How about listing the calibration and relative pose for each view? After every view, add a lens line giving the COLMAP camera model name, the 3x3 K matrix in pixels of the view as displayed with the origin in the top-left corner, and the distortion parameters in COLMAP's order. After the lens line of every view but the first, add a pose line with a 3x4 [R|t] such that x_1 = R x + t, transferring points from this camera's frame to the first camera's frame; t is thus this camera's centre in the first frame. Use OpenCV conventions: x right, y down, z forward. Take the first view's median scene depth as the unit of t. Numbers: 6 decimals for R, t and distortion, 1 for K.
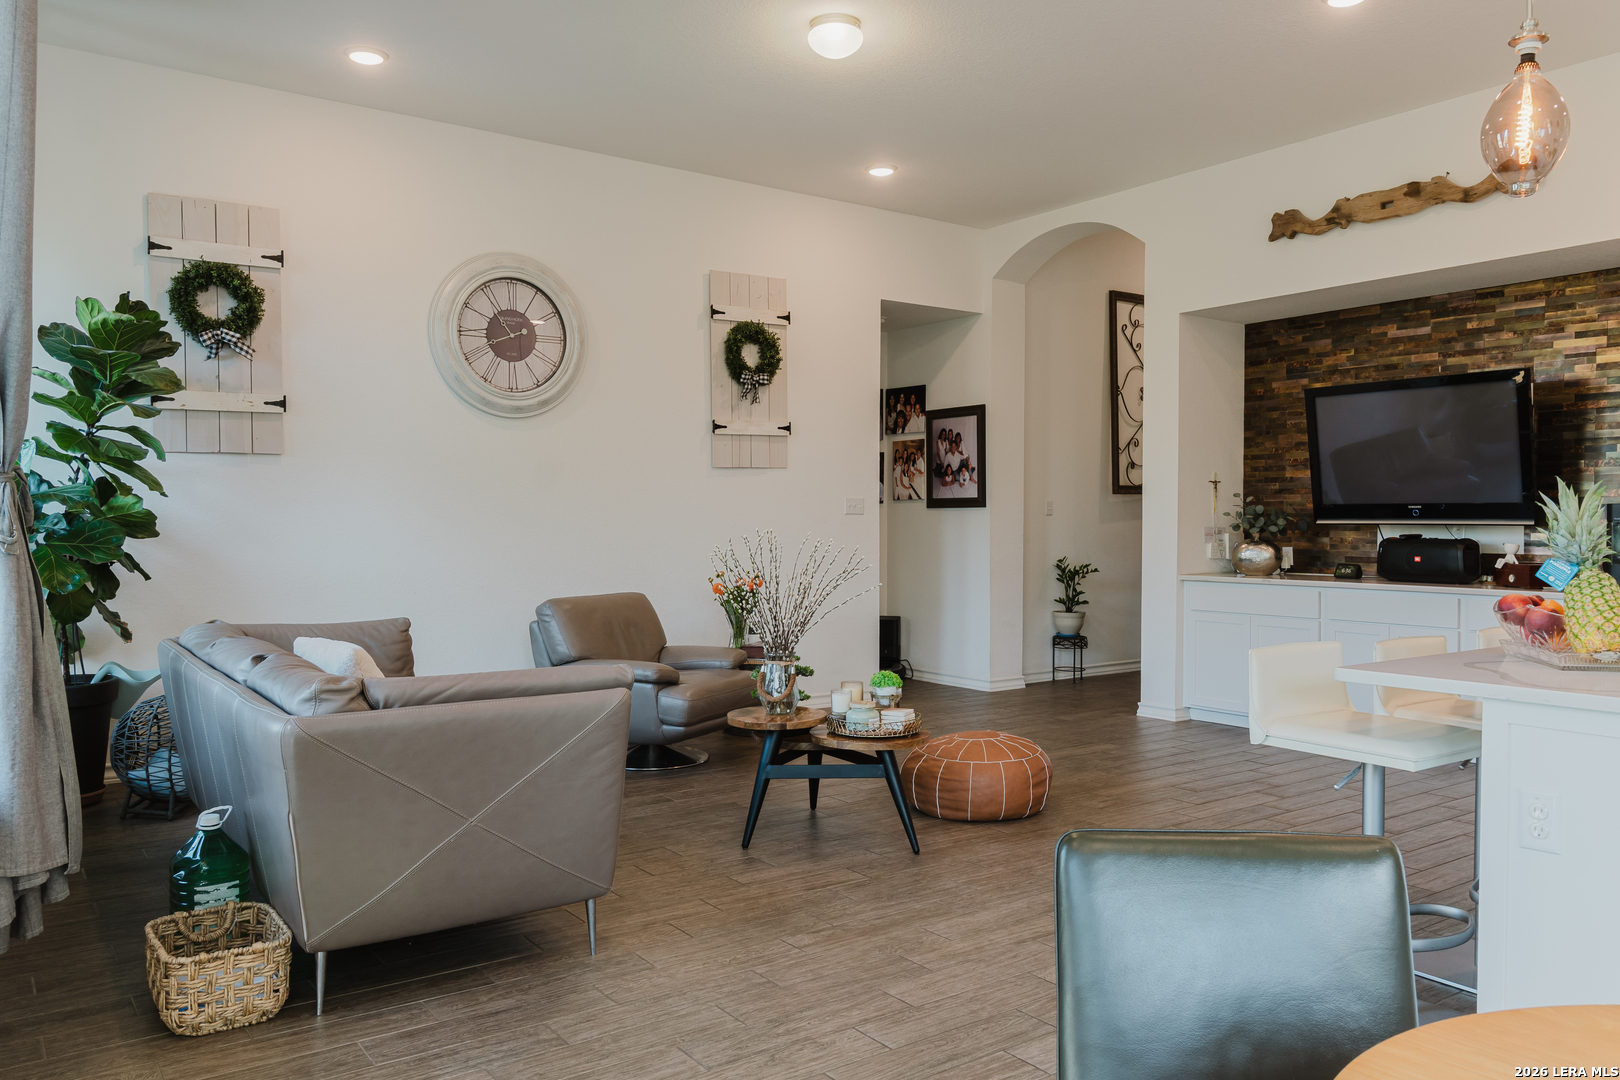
lens RADIAL K [[1197.2, 0, 798.0], [0, 1197.2, 529.7], [0, 0, 1]] dist [-0.014715, 0.003804]
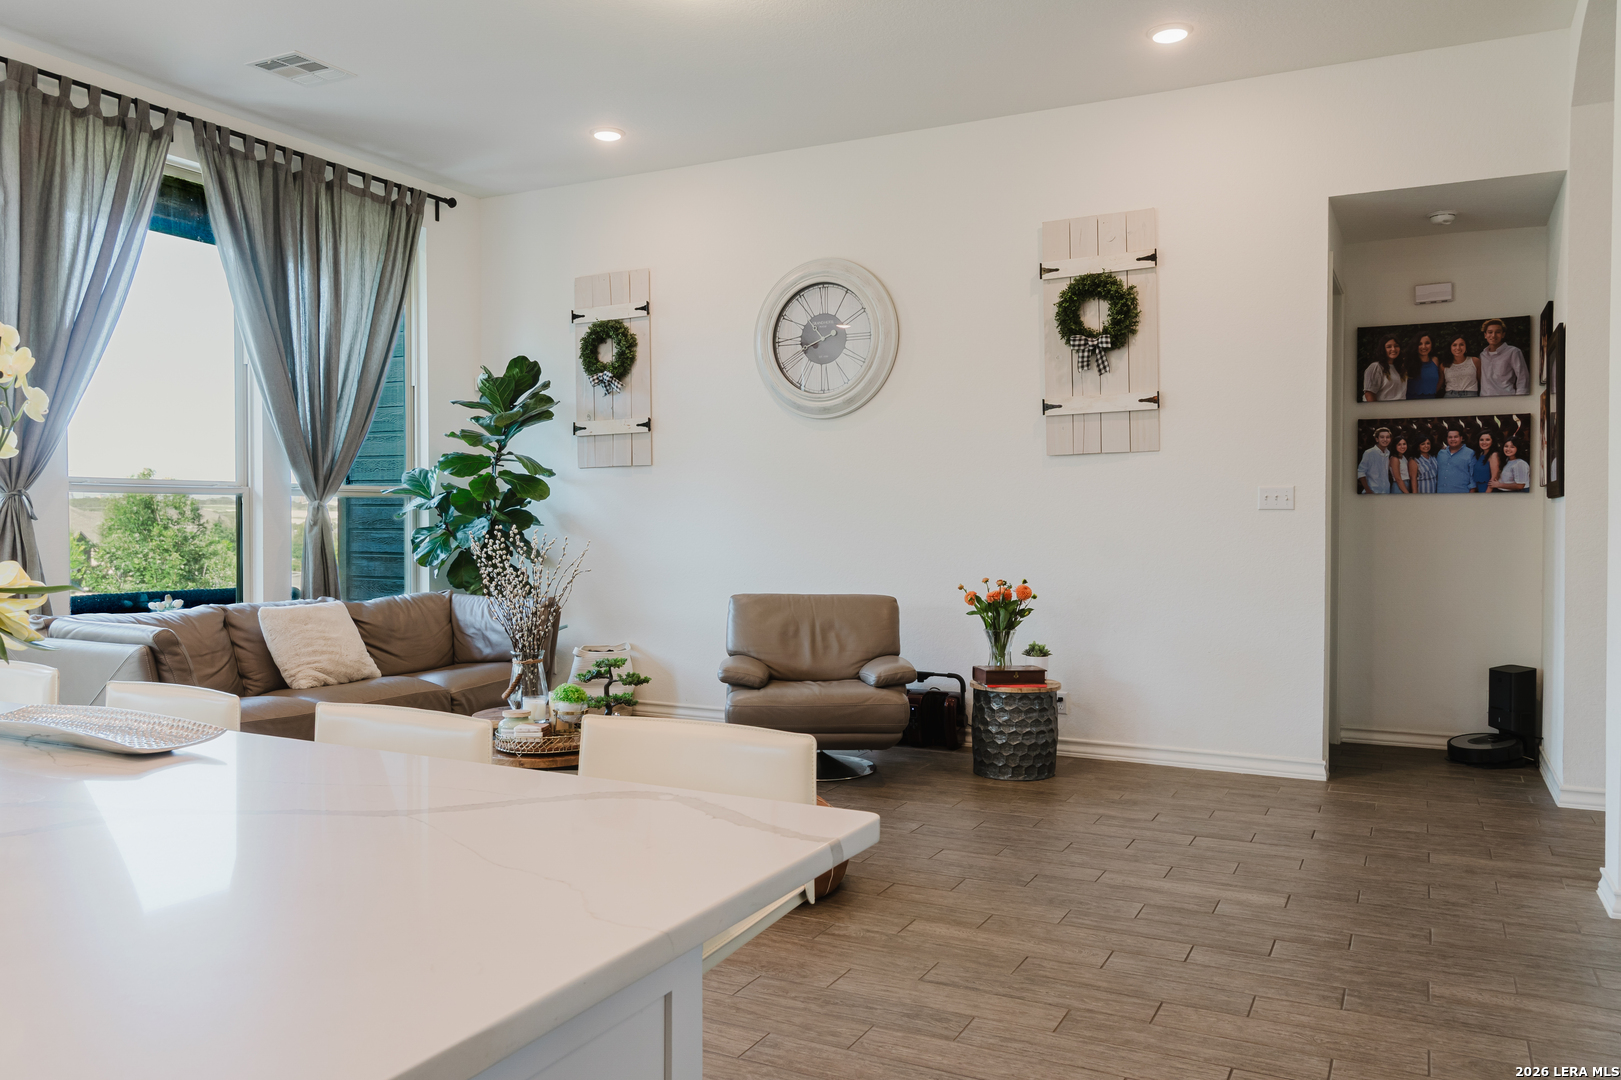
lens RADIAL K [[1198.0, 0, 798.5], [0, 1198.0, 547.1], [0, 0, 1]] dist [-0.014715, 0.003804]
pose [[0.461287, 0.023640, -0.886936, 0.600336], [-0.002480, 0.999675, 0.025355, -0.008140], [0.887247, -0.009497, 0.461196, 0.451526]]
